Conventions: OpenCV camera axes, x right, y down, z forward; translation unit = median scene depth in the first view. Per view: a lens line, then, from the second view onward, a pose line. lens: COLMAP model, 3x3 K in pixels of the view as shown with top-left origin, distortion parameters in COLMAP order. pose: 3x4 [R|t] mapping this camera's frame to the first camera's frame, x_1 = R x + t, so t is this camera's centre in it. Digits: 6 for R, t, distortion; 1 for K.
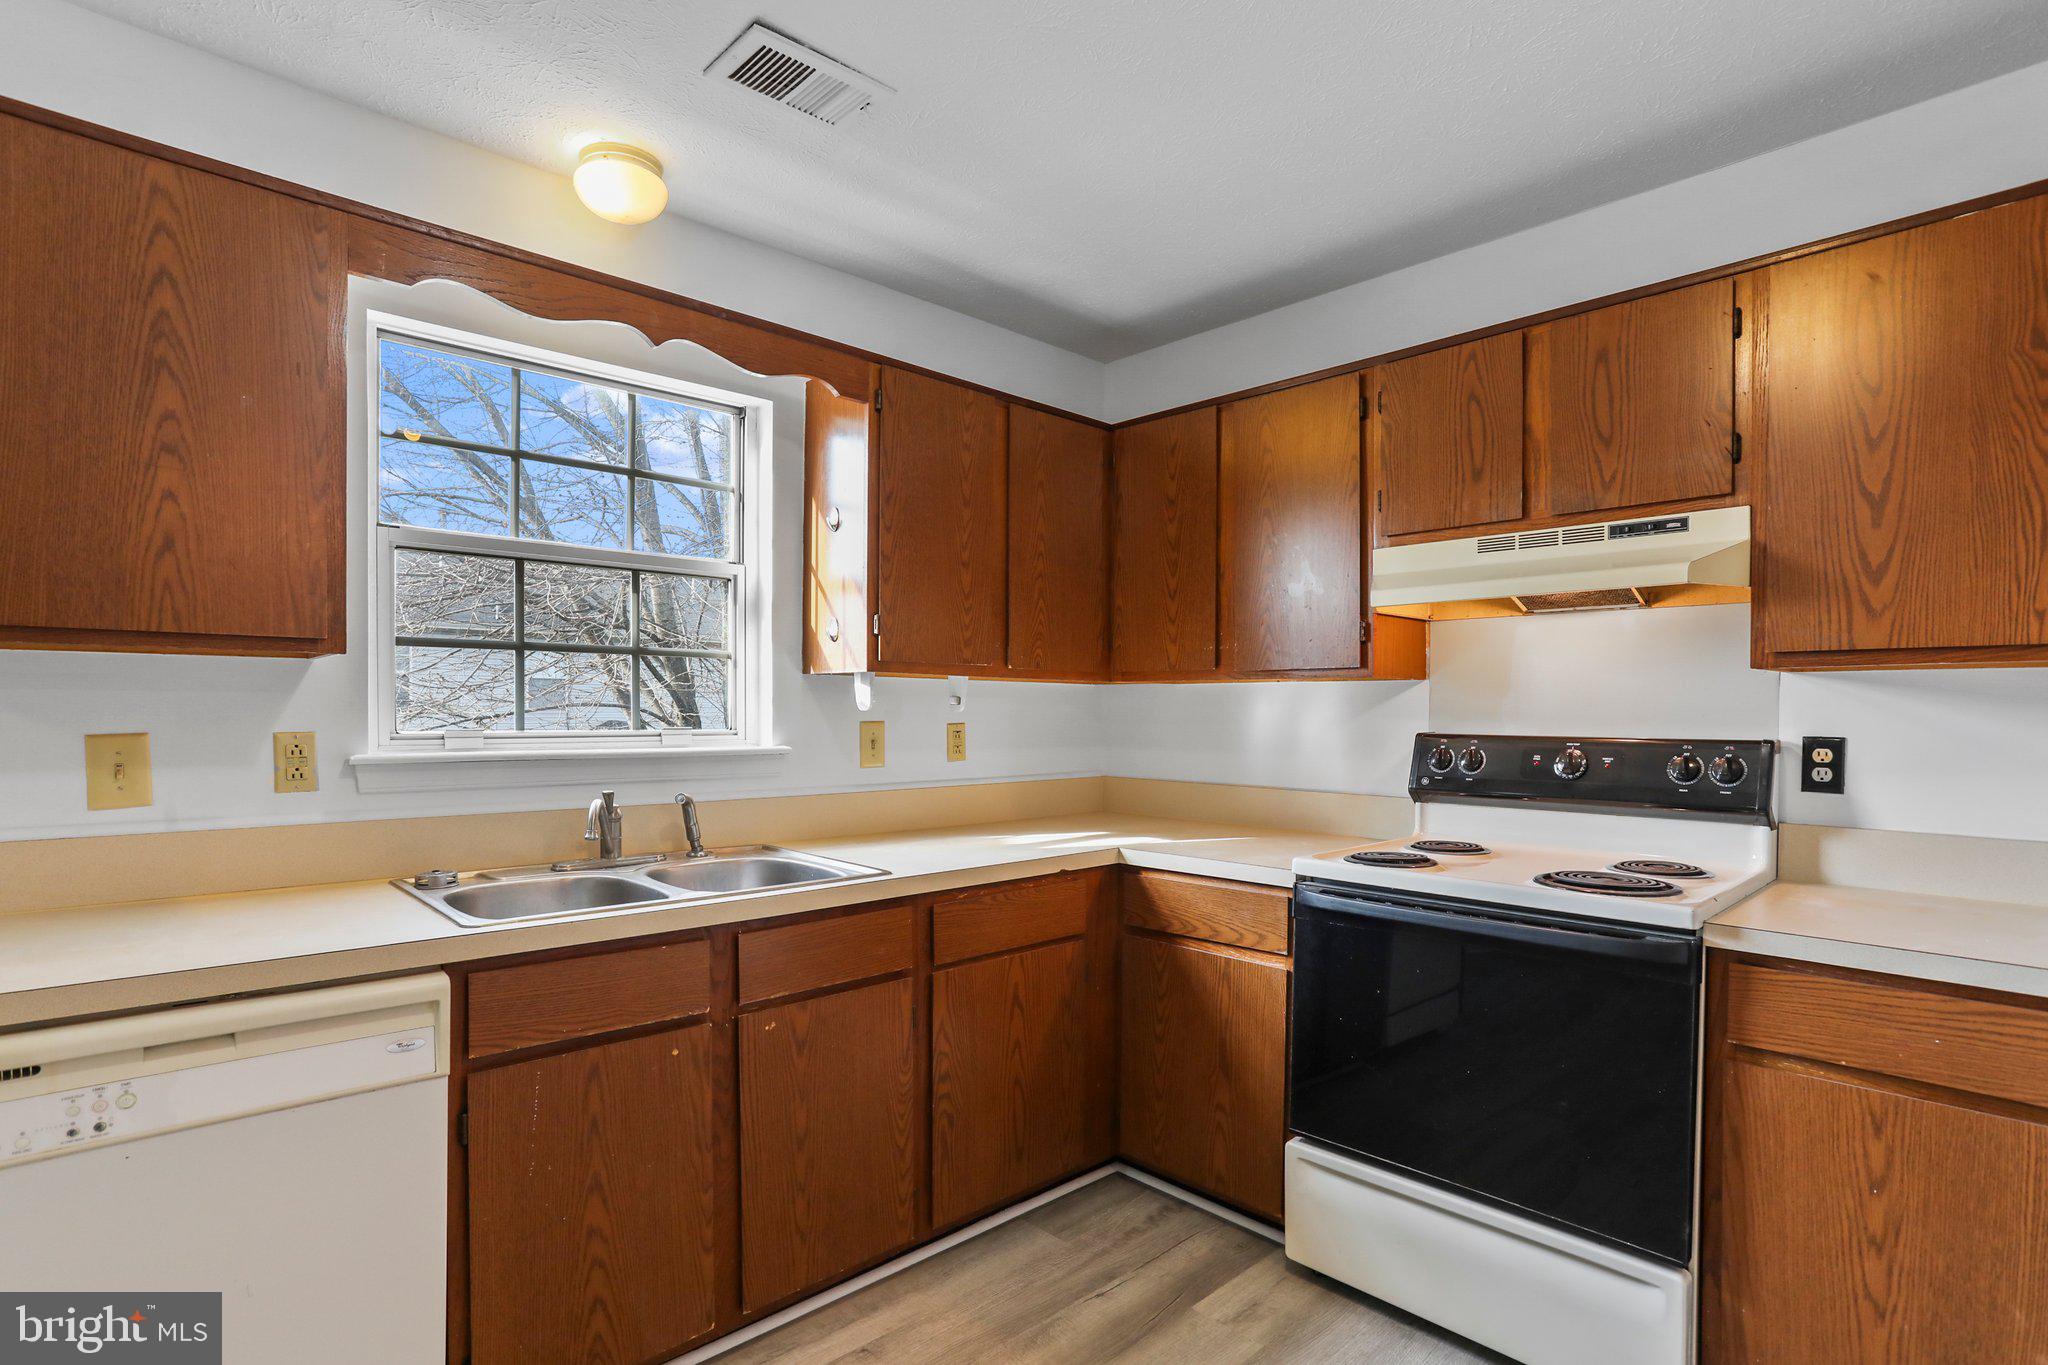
lens RADIAL K [[1006.1, 0, 1026.1], [0, 1006.1, 724.5], [0, 0, 1]] dist [-0.047920, 0.027949]
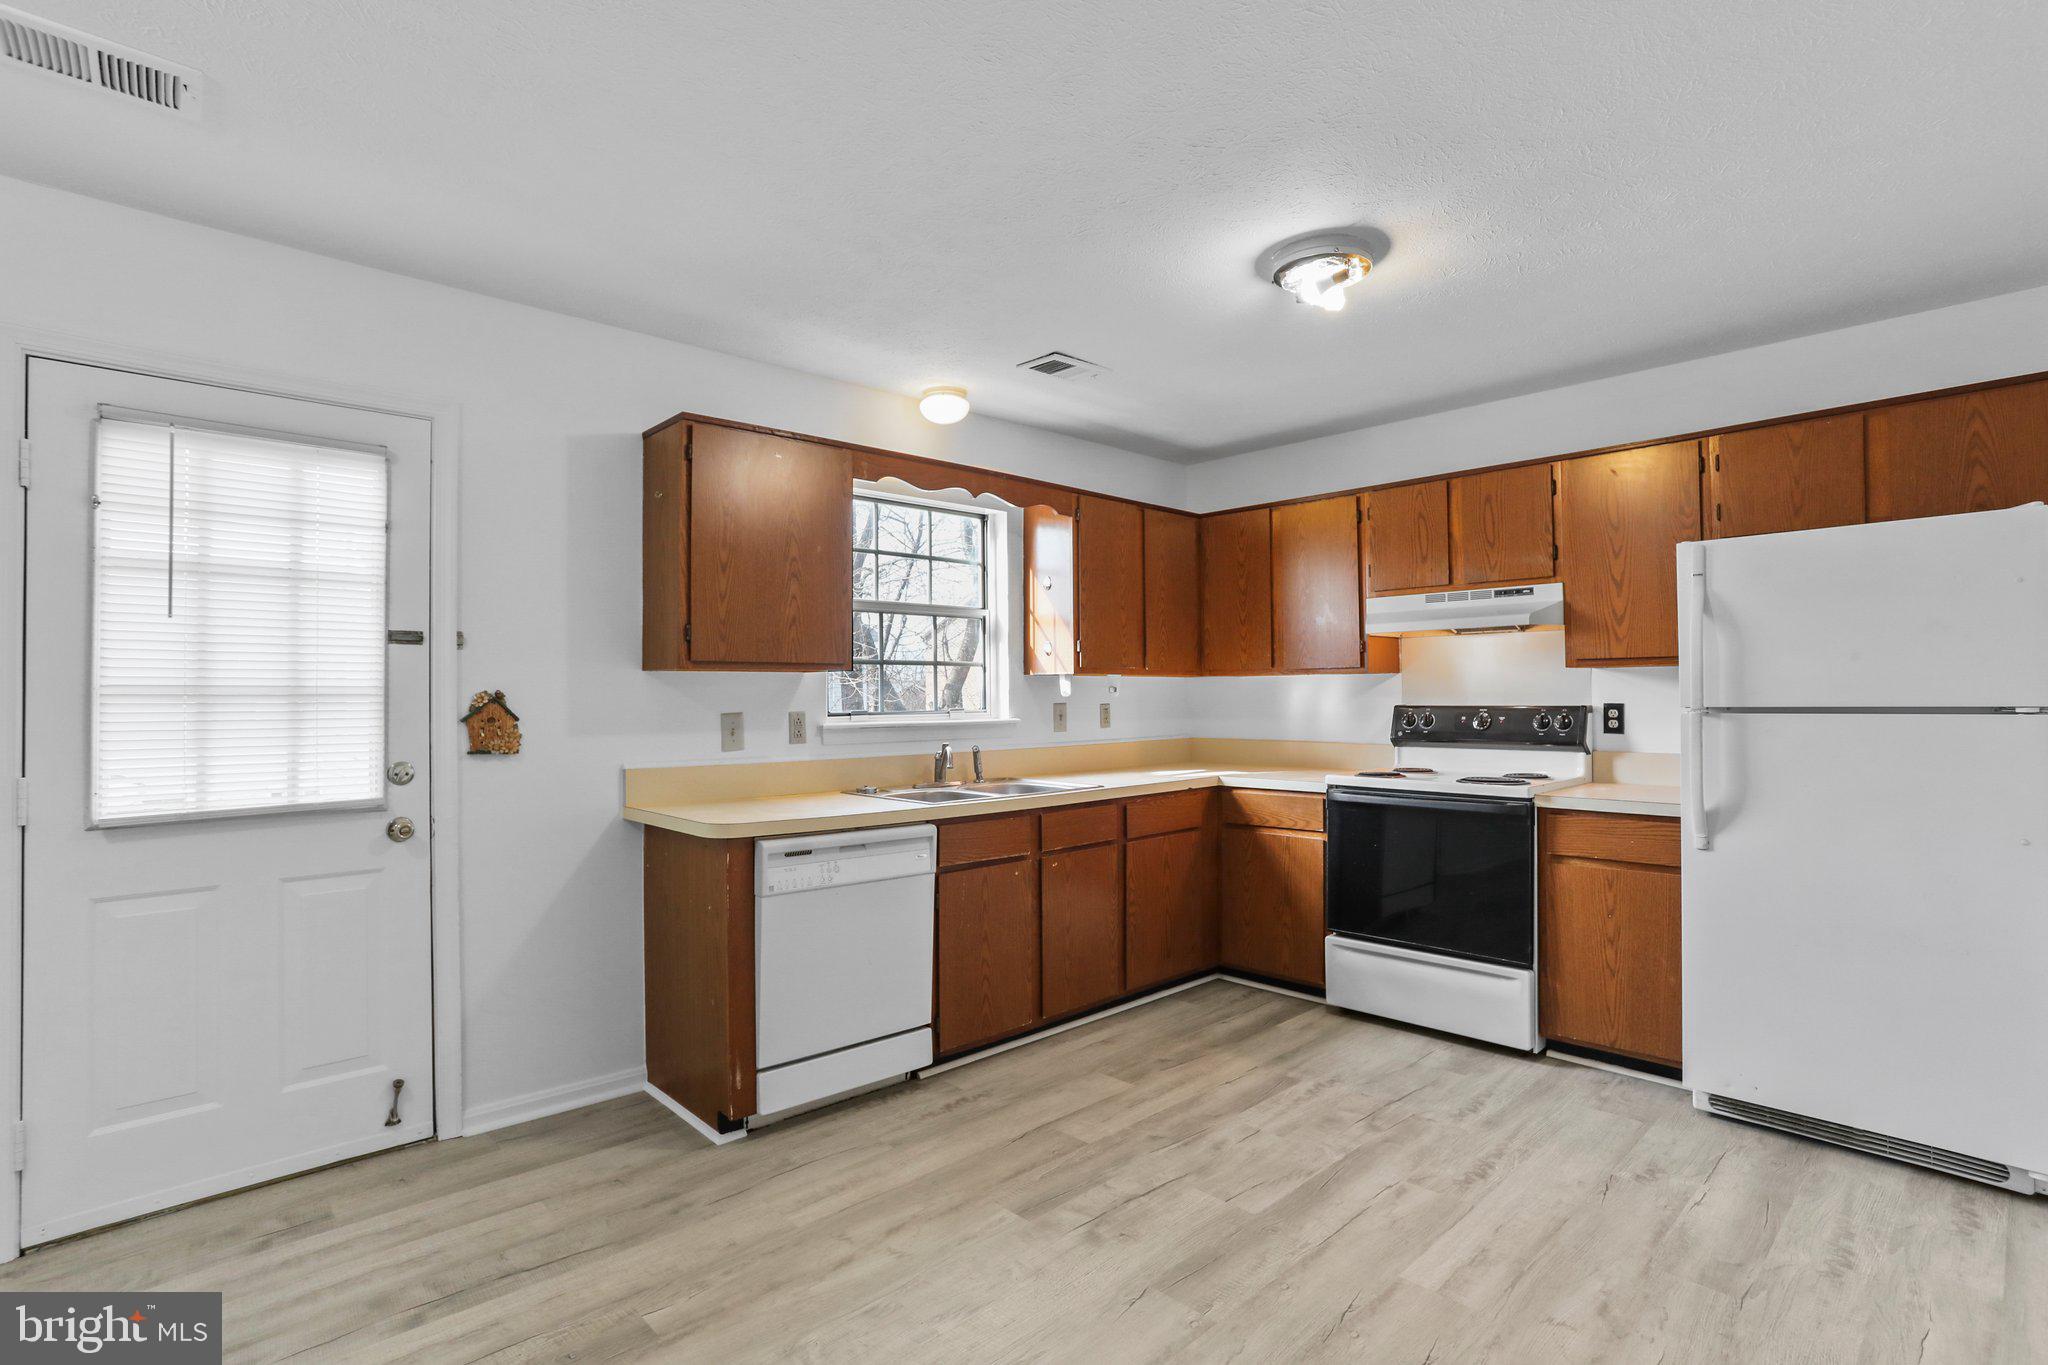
lens RADIAL K [[988.3, 0, 1024.0], [0, 988.3, 682.5], [0, 0, 1]] dist [-0.054253, 0.027791]
pose [[0.999906, -0.013719, -0.000046, -0.262008], [0.013713, 0.999547, -0.026803, 0.006817], [0.000414, 0.026800, 0.999641, -0.736726]]
